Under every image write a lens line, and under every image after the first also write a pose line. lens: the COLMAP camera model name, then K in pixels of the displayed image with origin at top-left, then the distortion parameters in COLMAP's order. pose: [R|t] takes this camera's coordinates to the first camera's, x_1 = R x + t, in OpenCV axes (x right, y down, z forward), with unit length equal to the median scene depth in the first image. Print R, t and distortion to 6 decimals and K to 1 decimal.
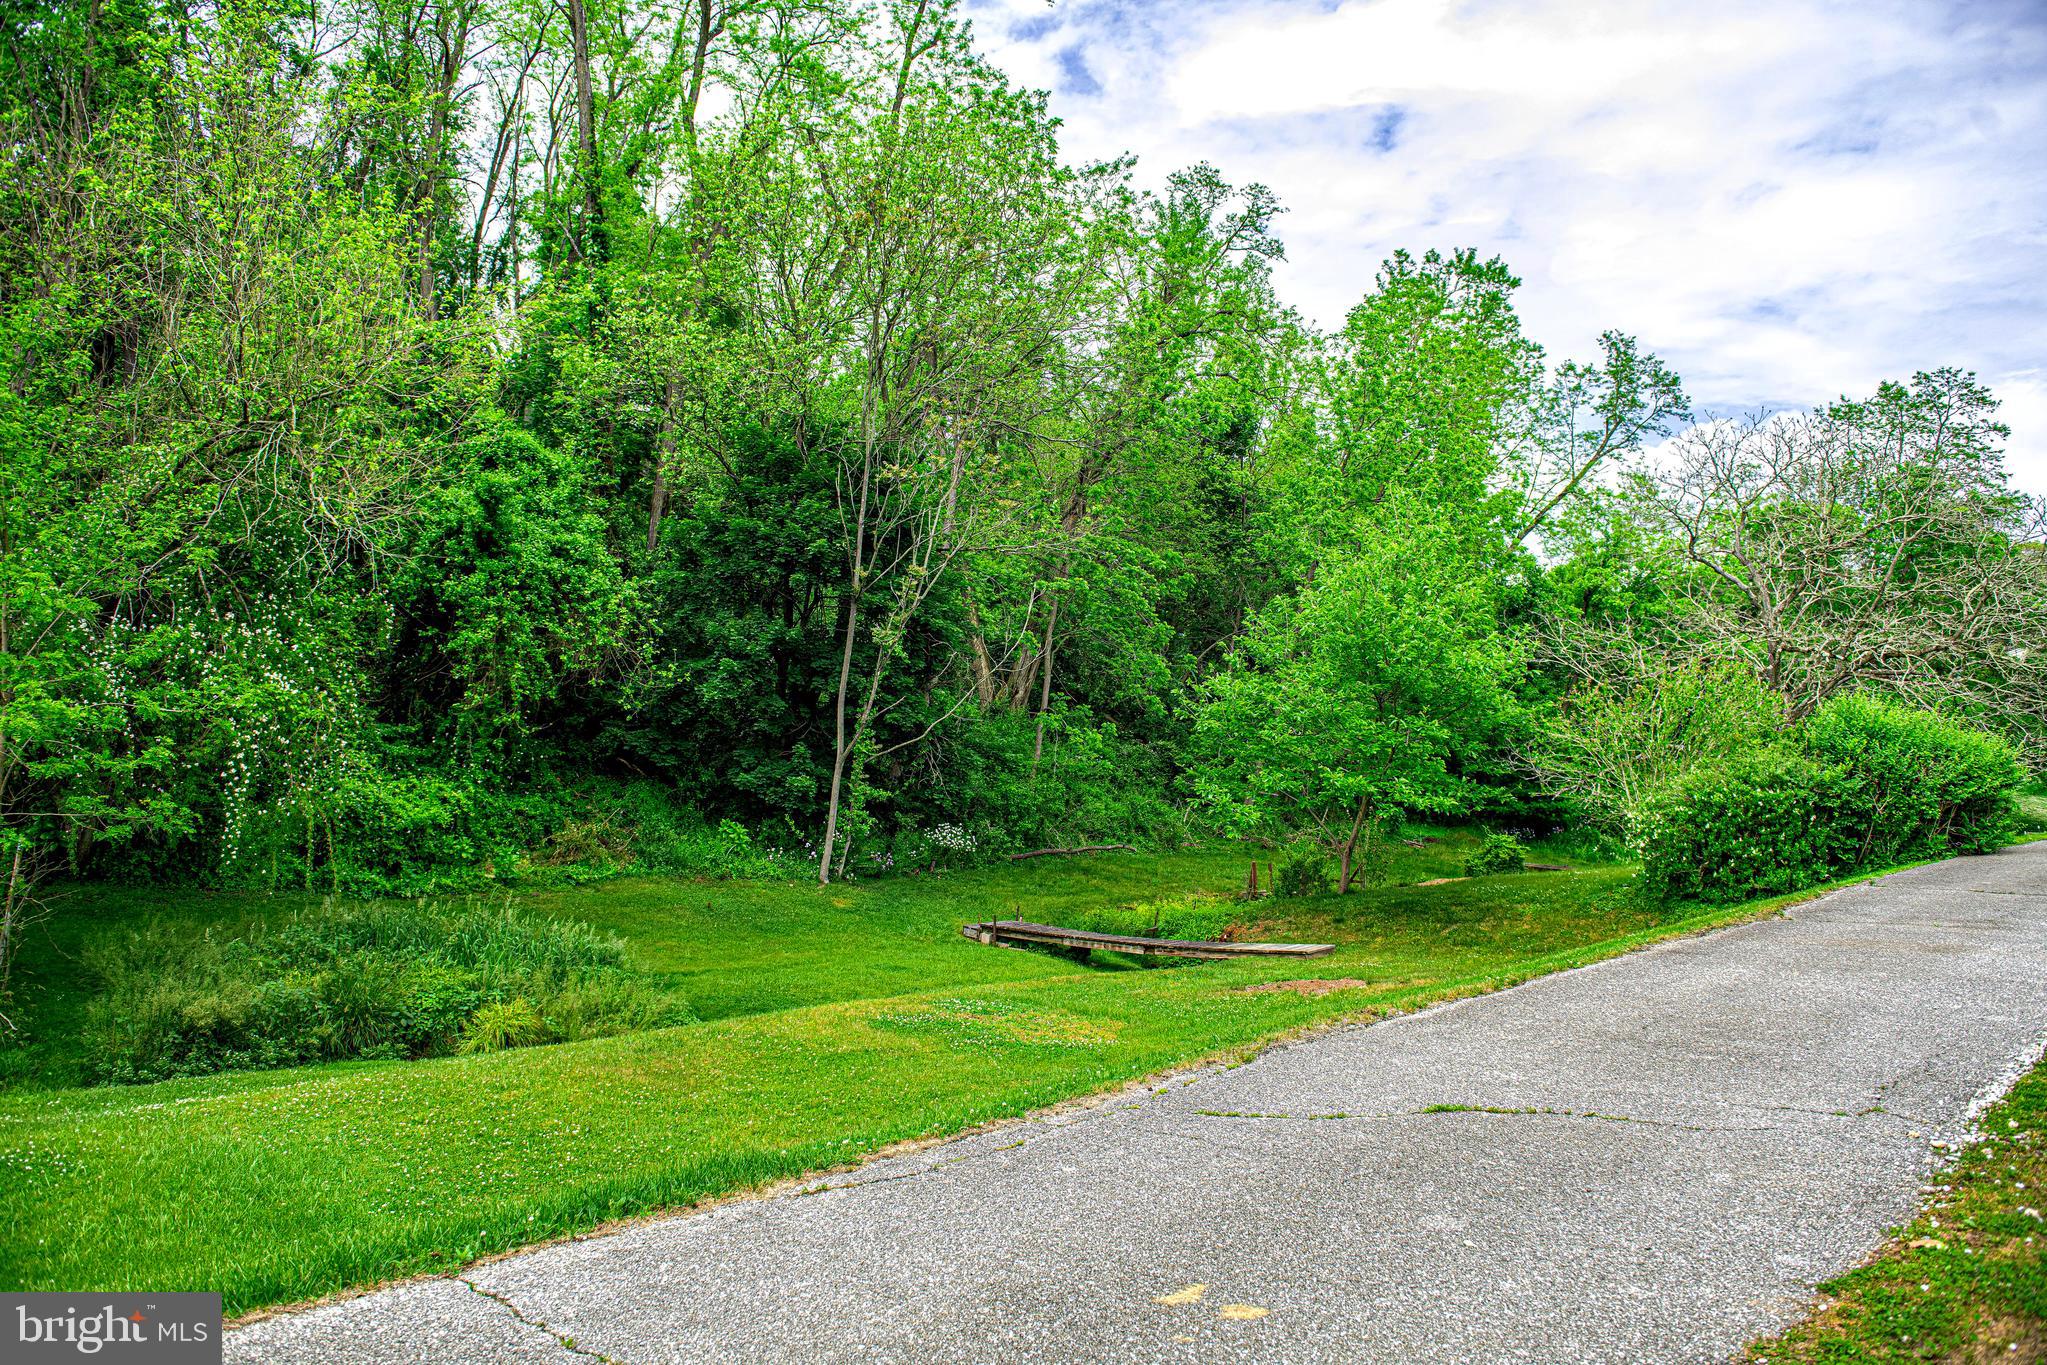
lens RADIAL K [[1421.8, 0, 1026.0], [0, 1421.8, 681.0], [0, 0, 1]] dist [-0.041208, -0.004997]
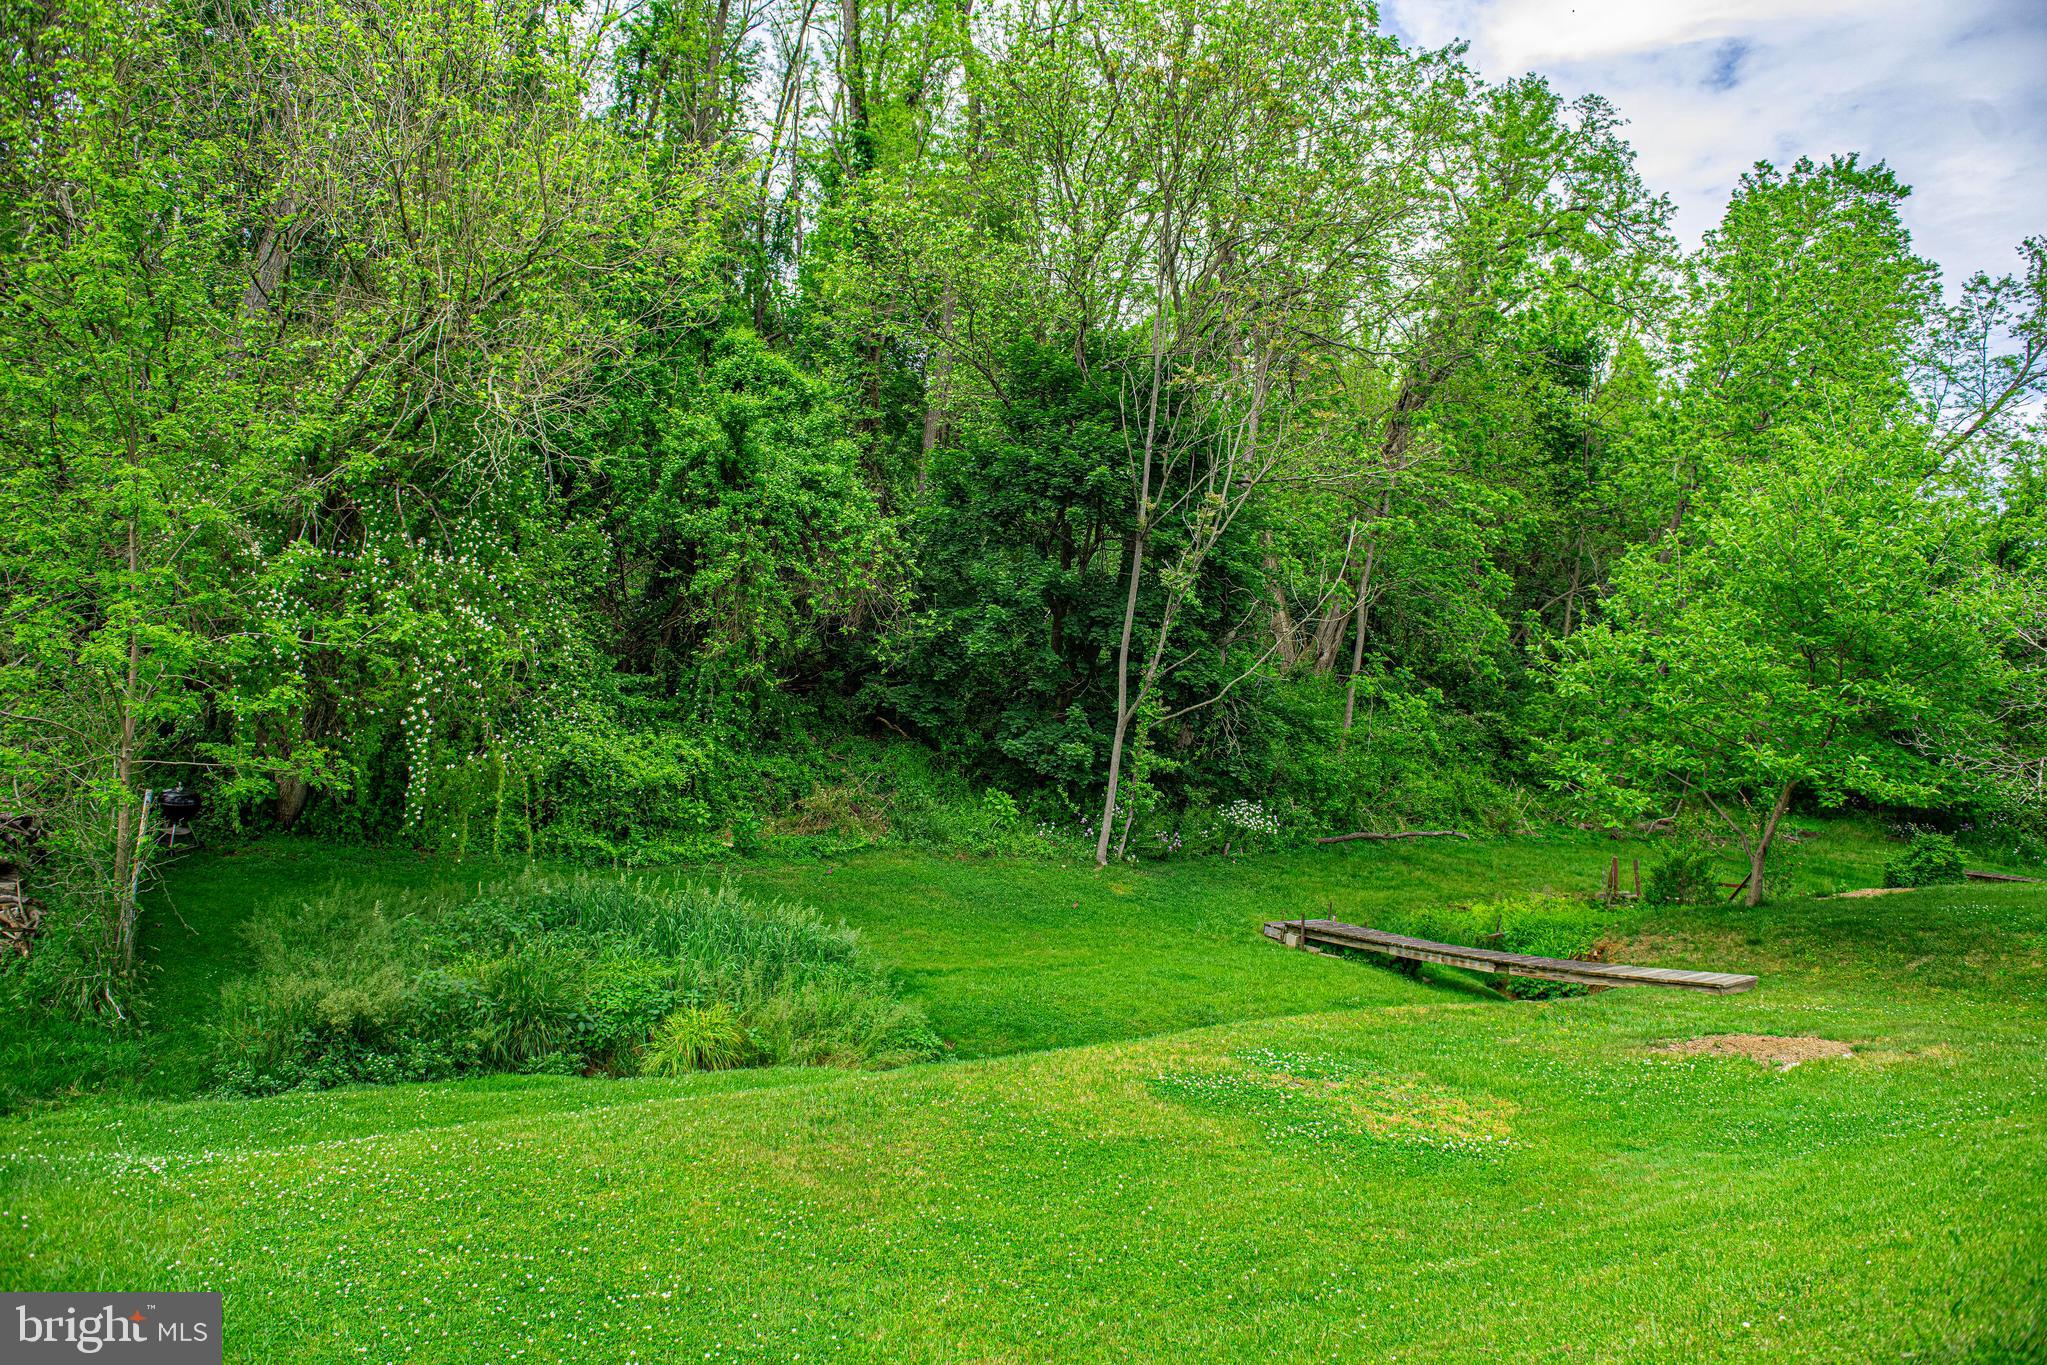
lens RADIAL K [[1421.8, 0, 1020.0], [0, 1421.8, 676.0], [0, 0, 1]] dist [-0.041208, -0.004997]
pose [[0.978792, 0.013836, -0.204390, -0.014800], [-0.010304, 0.999779, 0.018335, 0.011474], [0.204598, -0.015841, 0.978718, 0.141349]]
